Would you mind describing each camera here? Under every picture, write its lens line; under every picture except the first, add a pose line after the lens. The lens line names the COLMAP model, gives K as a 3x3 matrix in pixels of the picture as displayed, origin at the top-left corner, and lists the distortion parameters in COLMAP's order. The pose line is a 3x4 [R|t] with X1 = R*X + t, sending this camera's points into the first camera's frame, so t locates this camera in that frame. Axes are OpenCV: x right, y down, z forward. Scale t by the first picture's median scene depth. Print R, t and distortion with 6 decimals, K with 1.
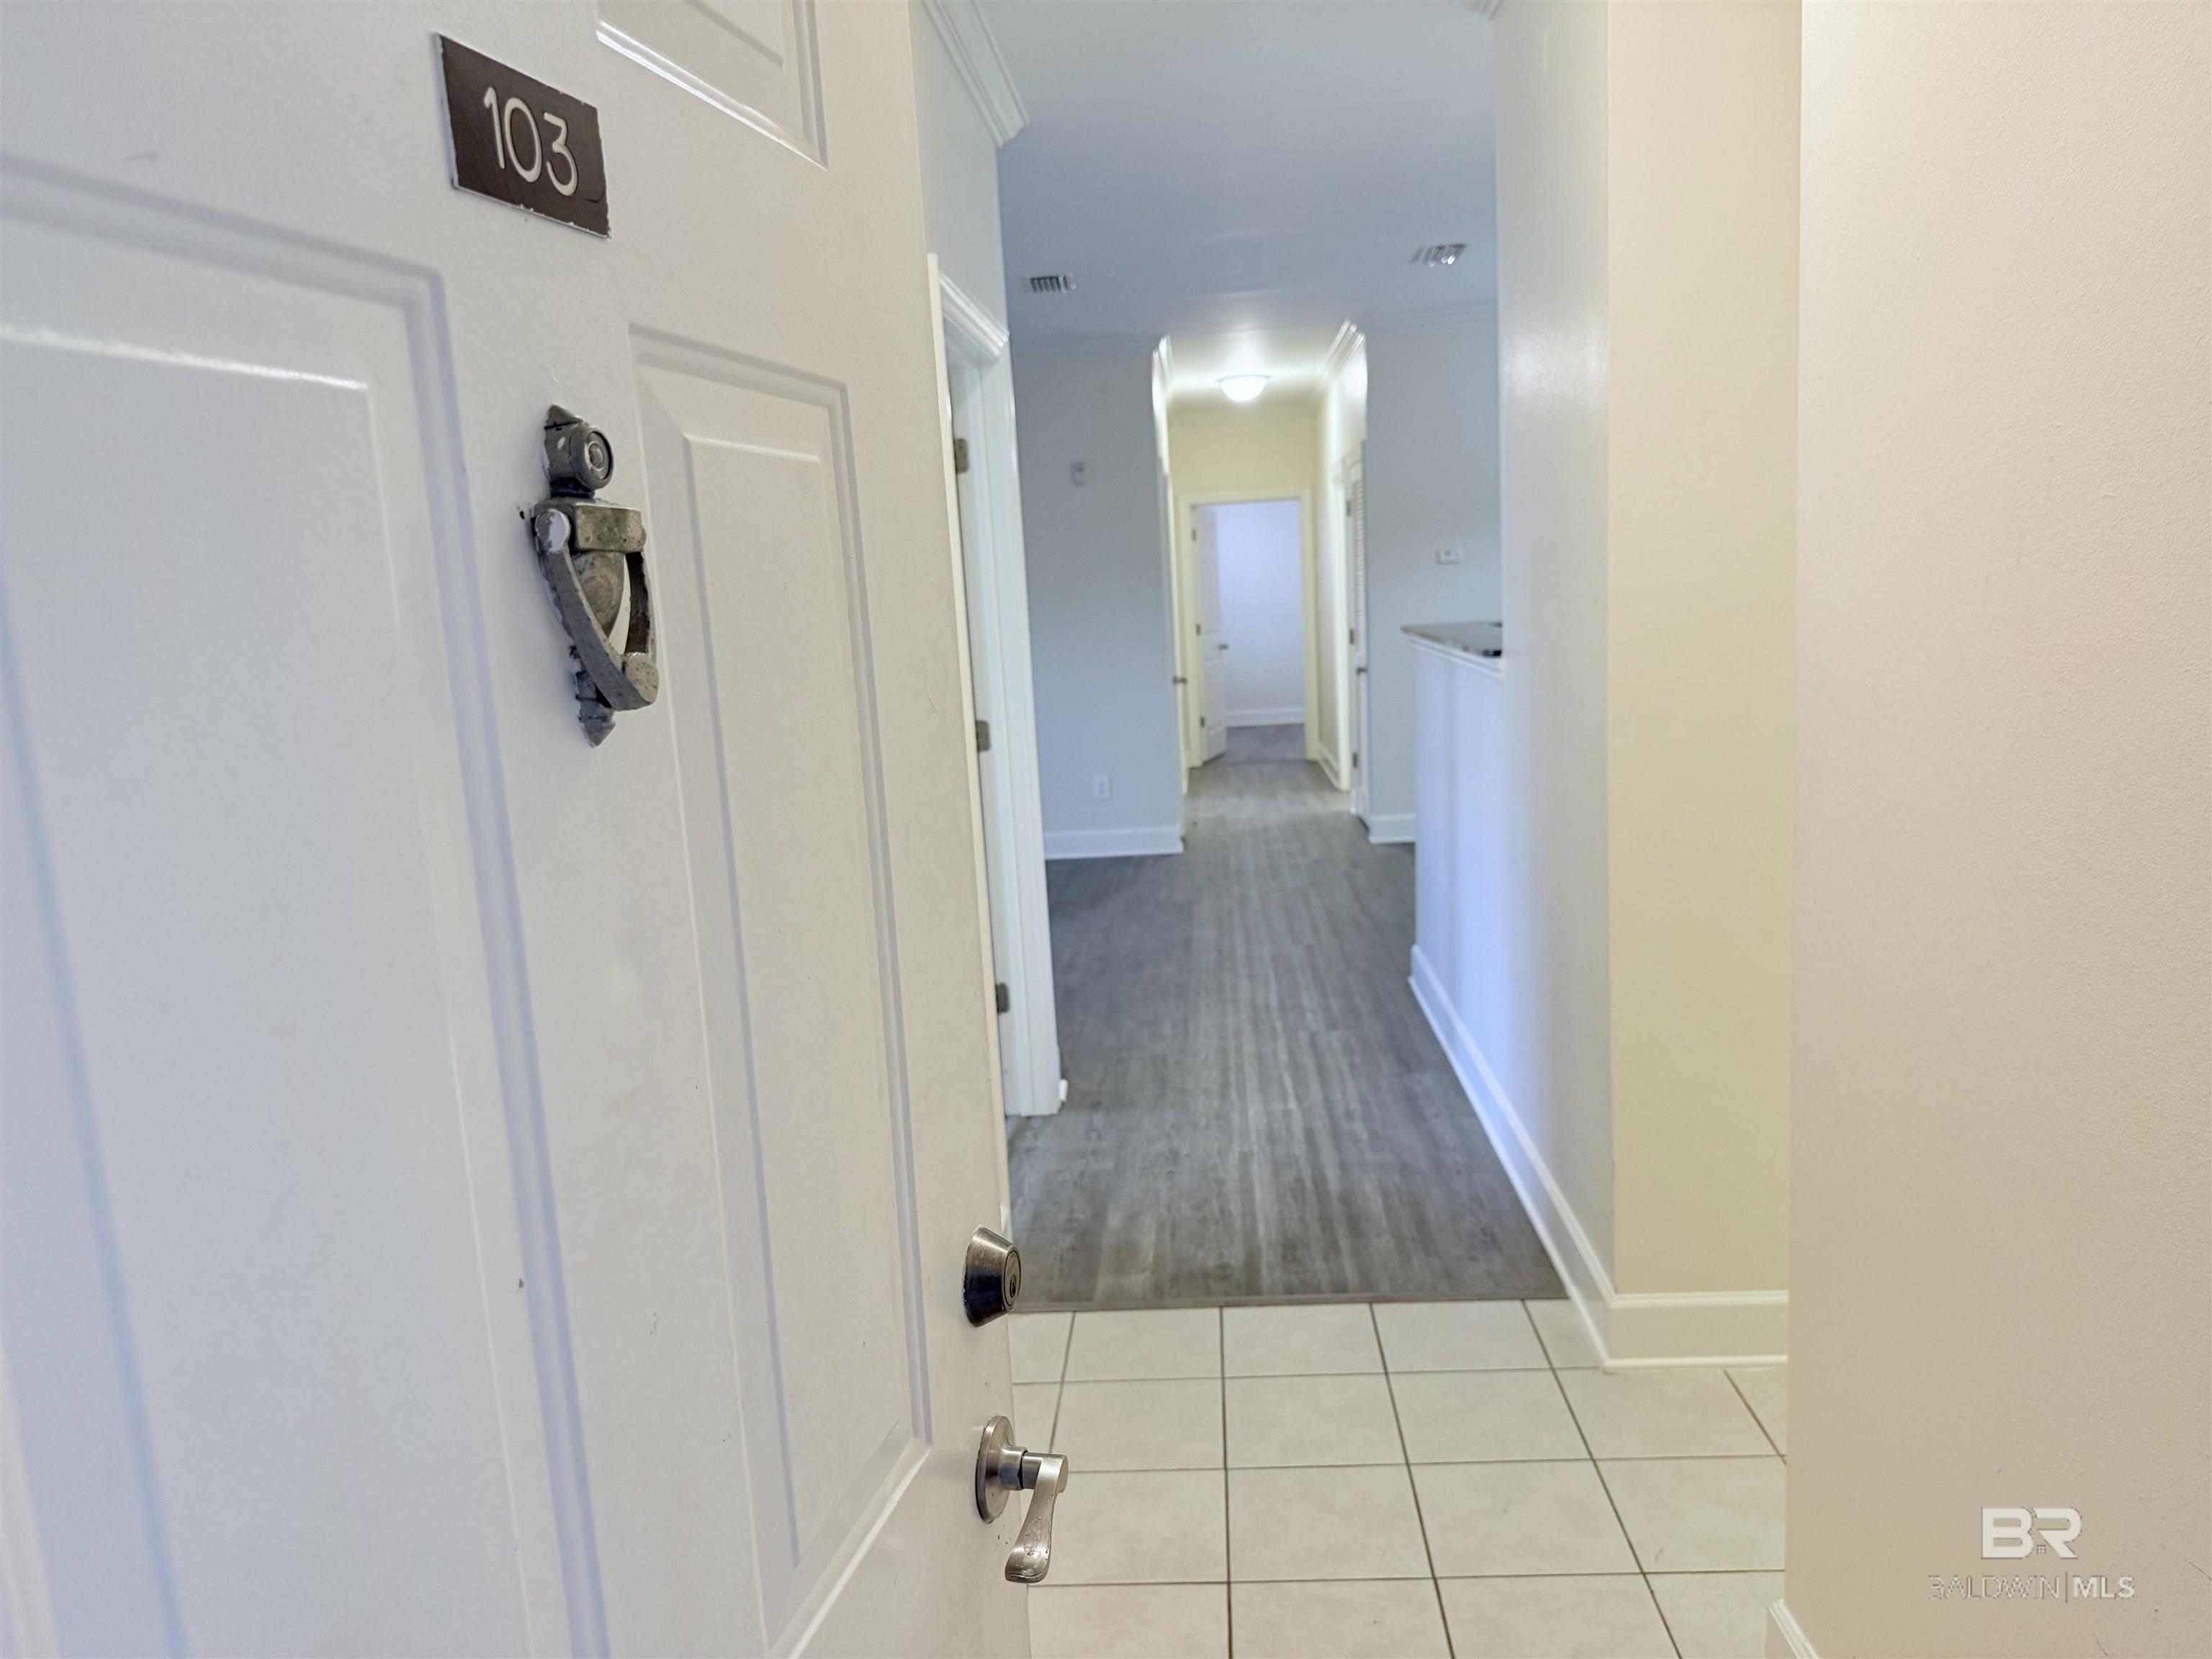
lens RADIAL K [[1555.6, 0, 1111.6], [0, 1555.6, 841.3], [0, 0, 1]] dist [0.126653, -0.192593]
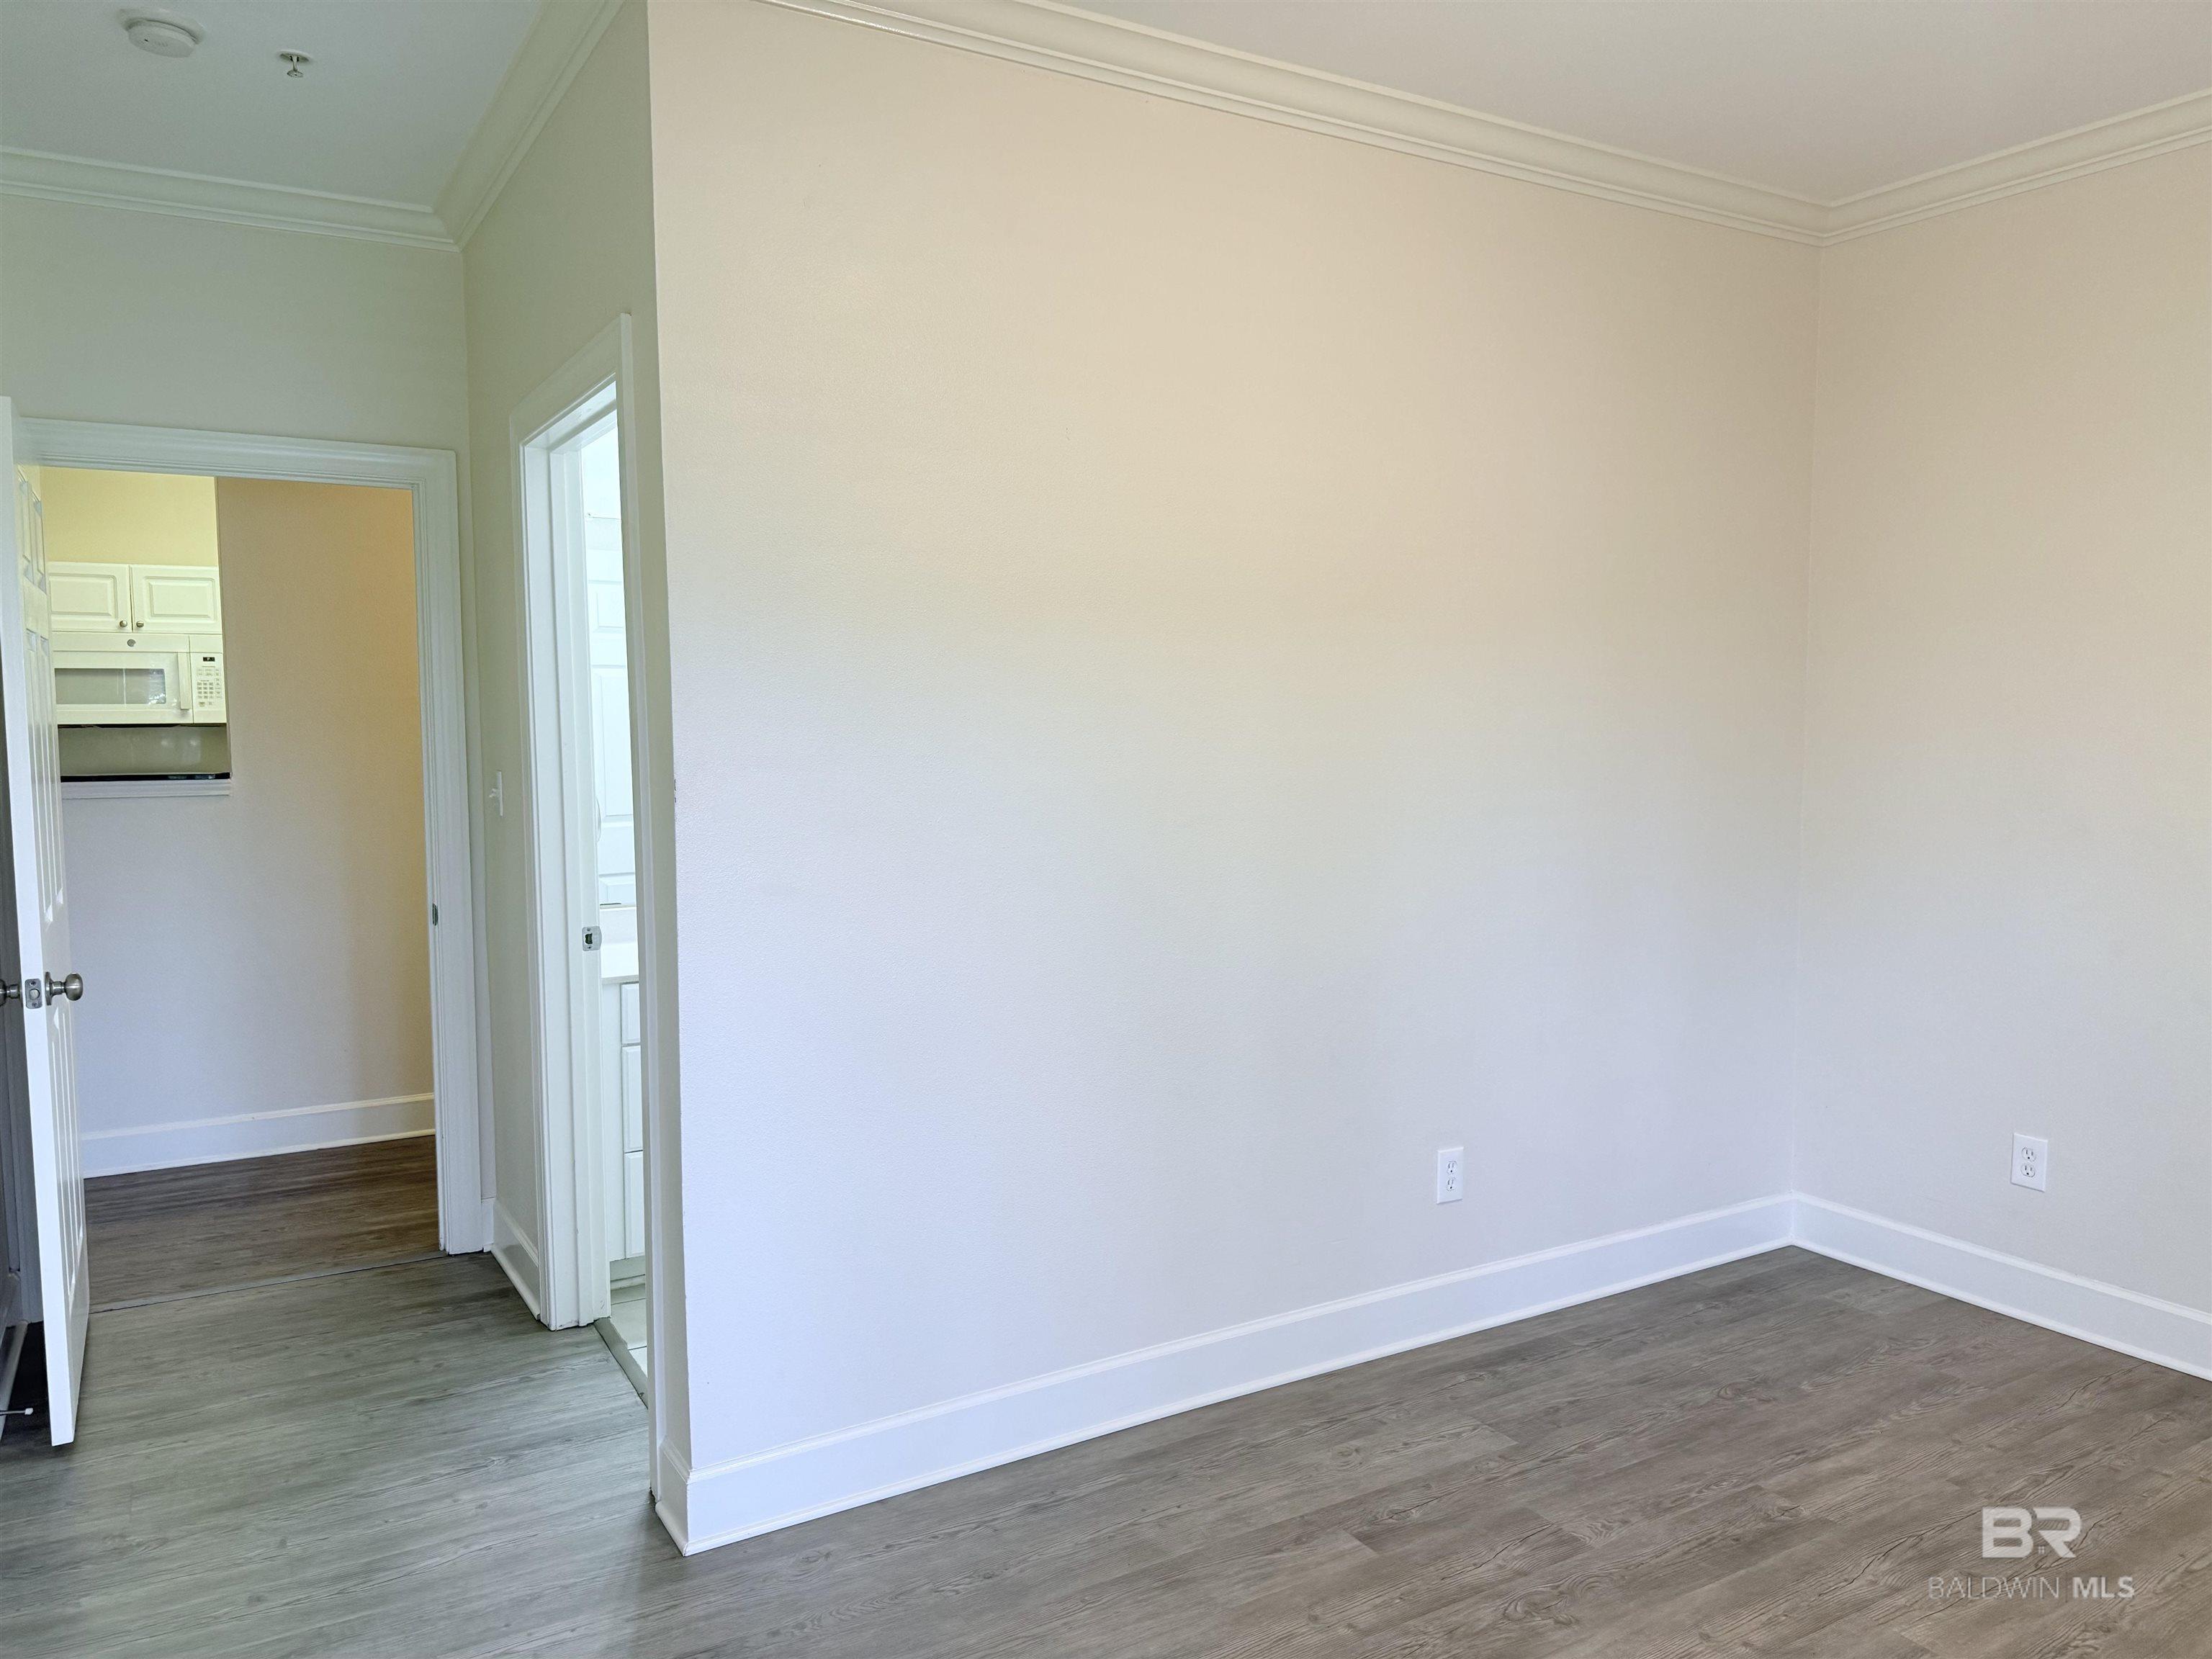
lens RADIAL K [[1555.6, 0, 1111.6], [0, 1555.6, 841.3], [0, 0, 1]] dist [0.126653, -0.192593]
pose [[-0.563636, -0.017221, 0.825843, -1.320962], [0.167511, 0.976626, 0.134691, -0.120527], [-0.808860, 0.214255, -0.547577, 1.139844]]
